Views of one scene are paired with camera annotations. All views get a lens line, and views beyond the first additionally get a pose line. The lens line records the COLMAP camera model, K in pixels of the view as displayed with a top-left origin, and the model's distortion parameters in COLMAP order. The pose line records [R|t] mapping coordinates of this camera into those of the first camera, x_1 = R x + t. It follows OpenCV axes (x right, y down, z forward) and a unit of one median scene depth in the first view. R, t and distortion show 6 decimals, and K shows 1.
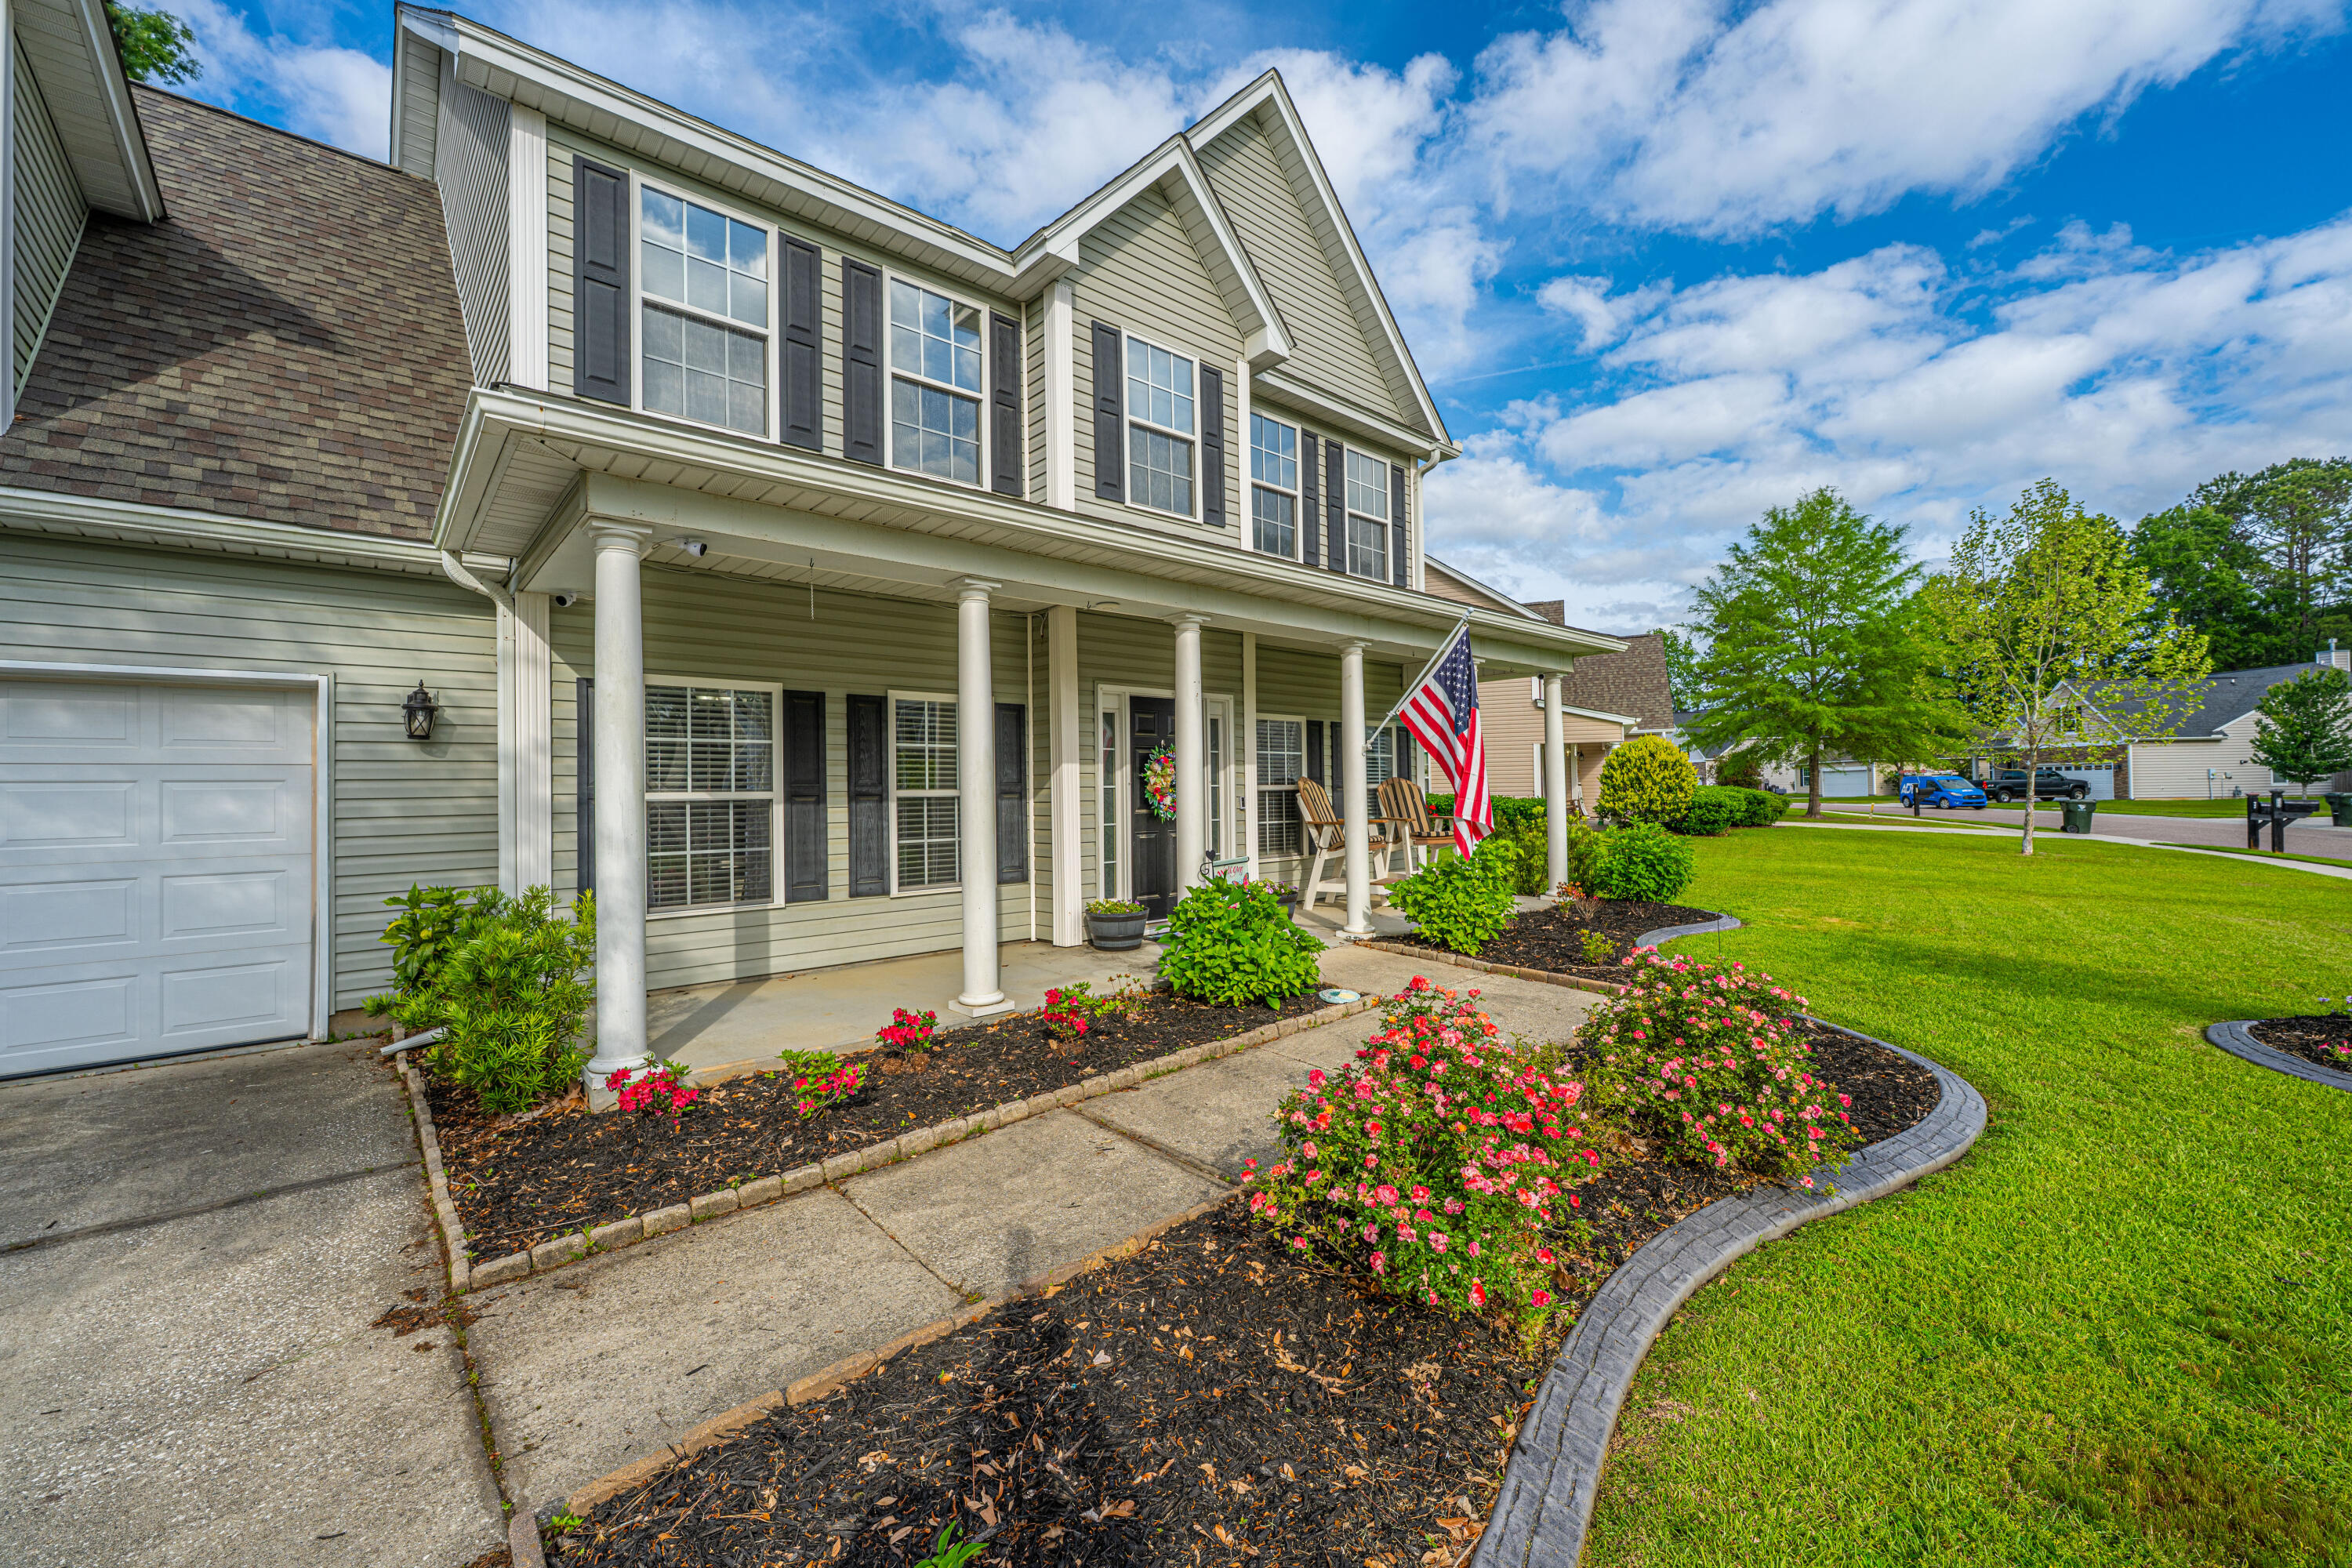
lens RADIAL K [[946.3, 0, 1200.8], [0, 946.3, 790.9], [0, 0, 1]] dist [-0.002045, 0.000728]
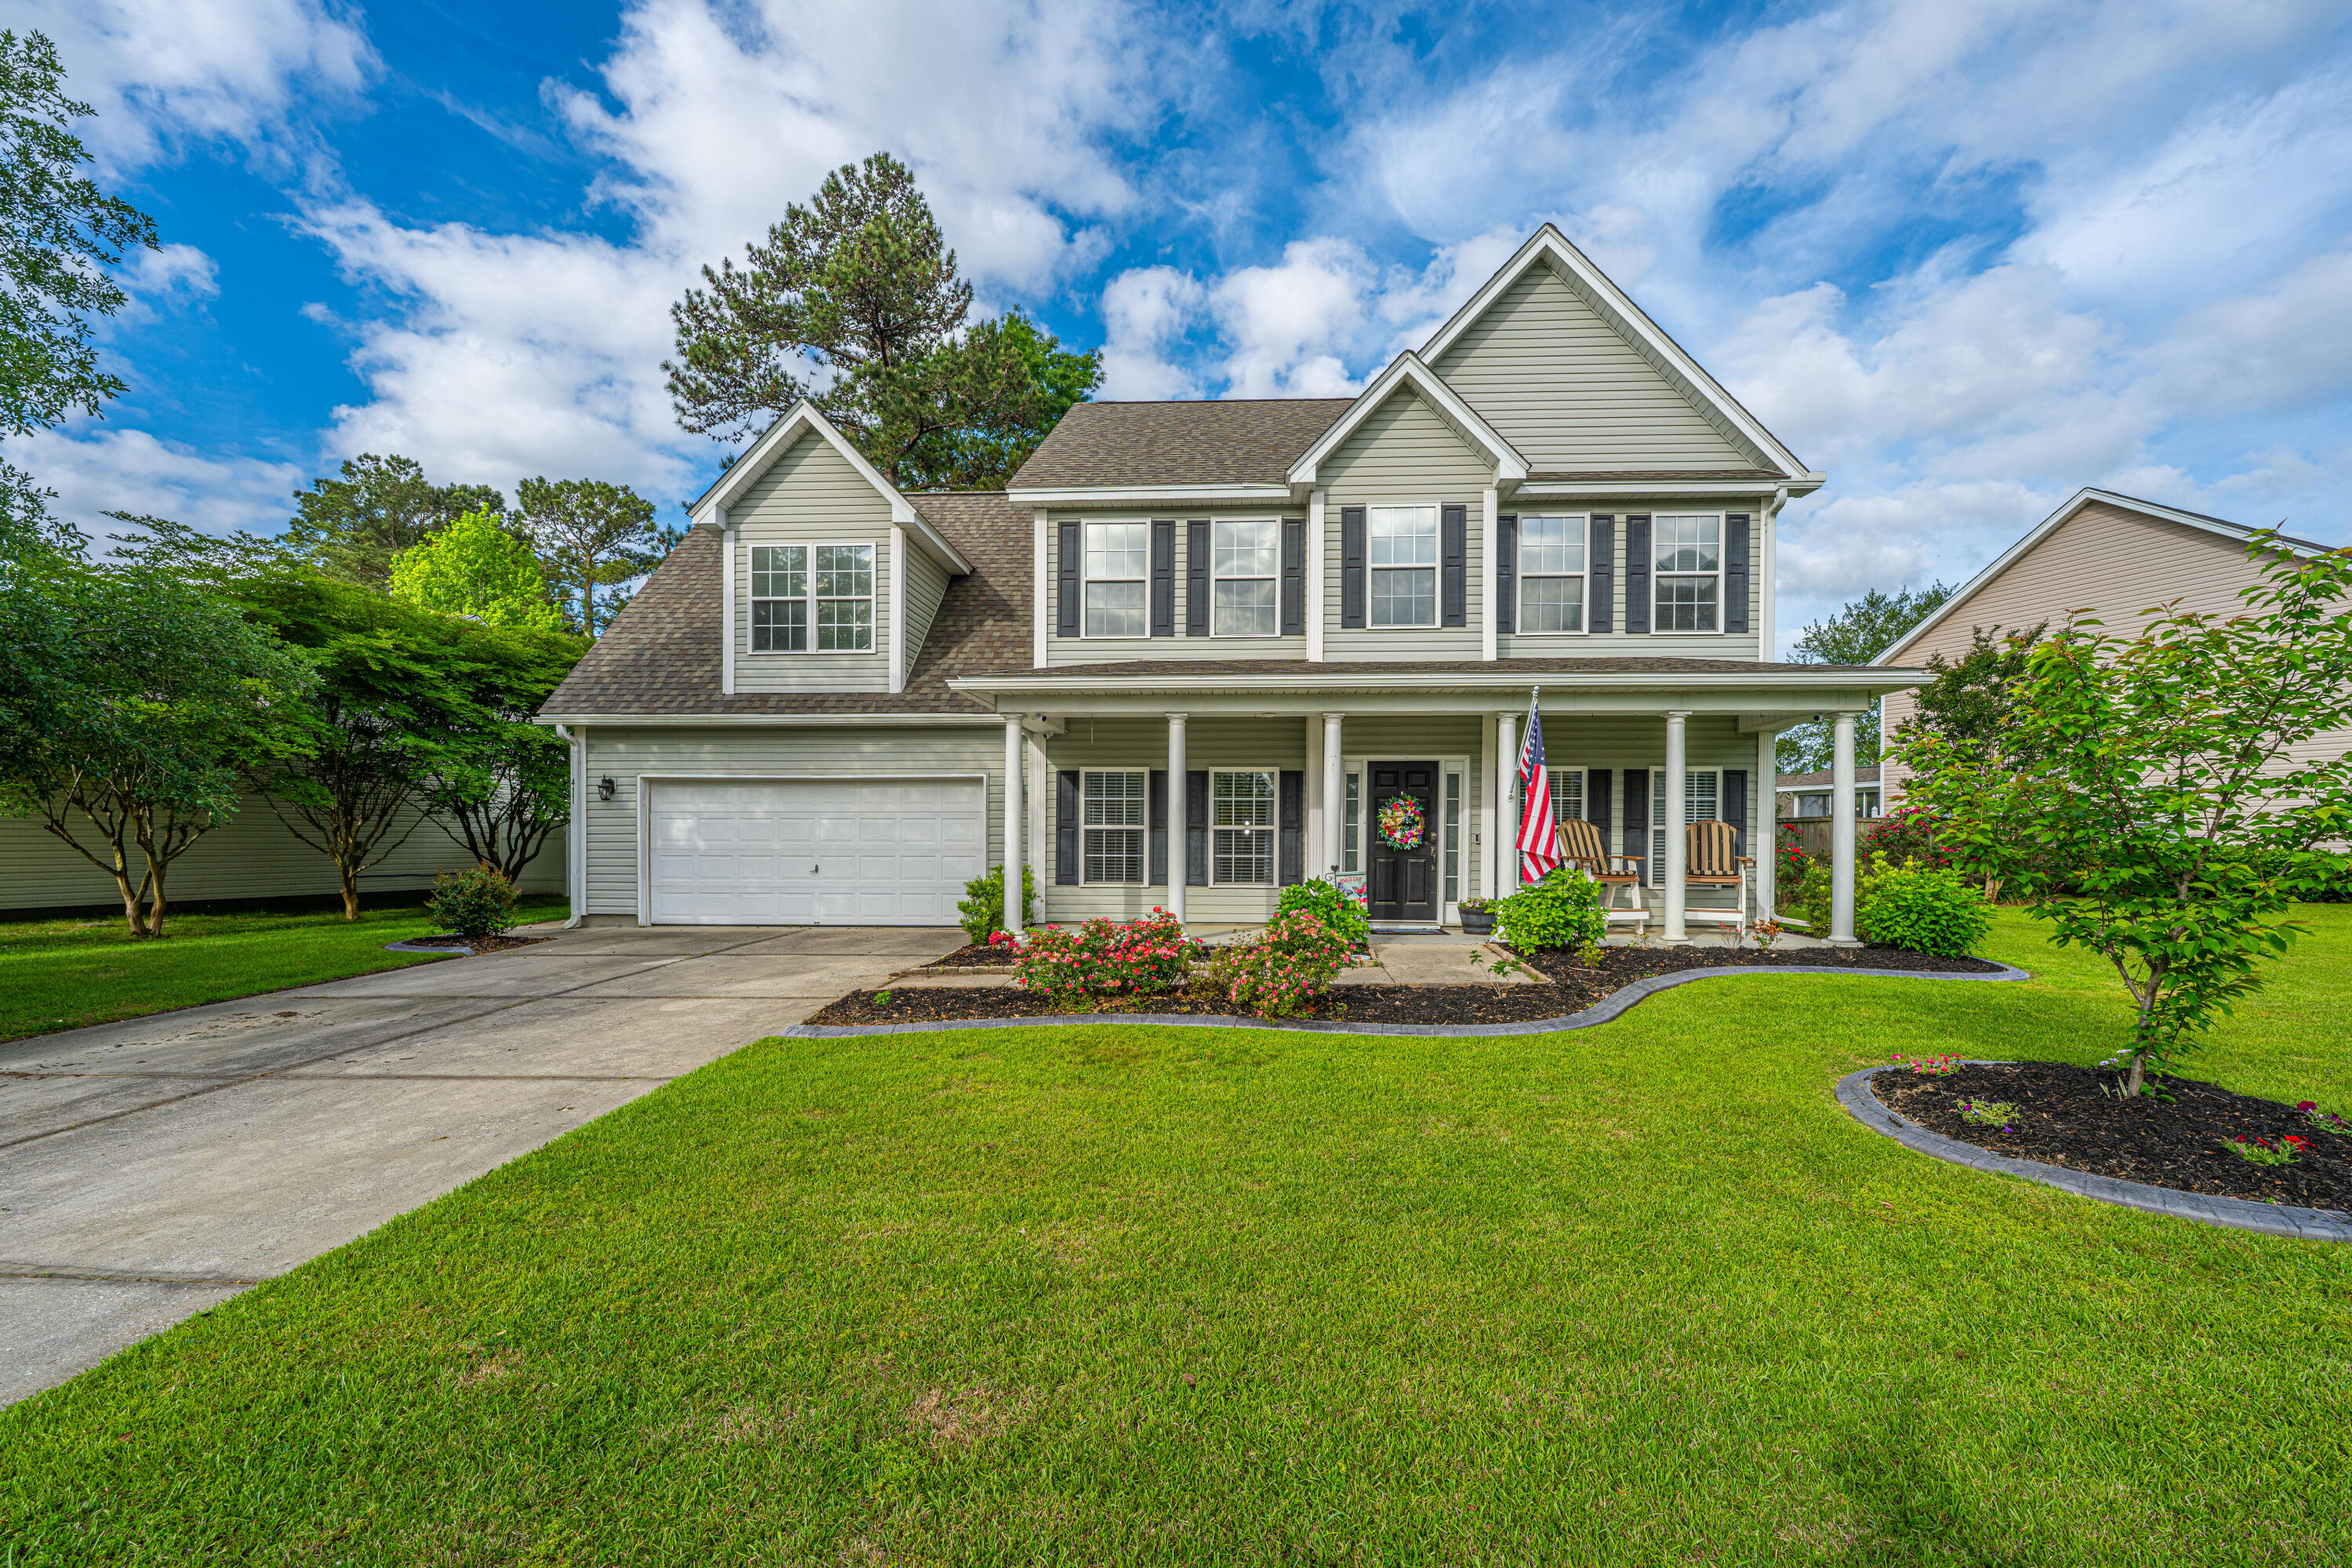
lens RADIAL K [[946.3, 0, 1218.5], [0, 946.3, 850.2], [0, 0, 1]] dist [-0.002045, 0.000728]
pose [[0.716290, 0.030811, -0.697122, 0.829381], [-0.009649, 0.999367, 0.034255, -0.013638], [0.697736, -0.017810, 0.716134, -0.207011]]
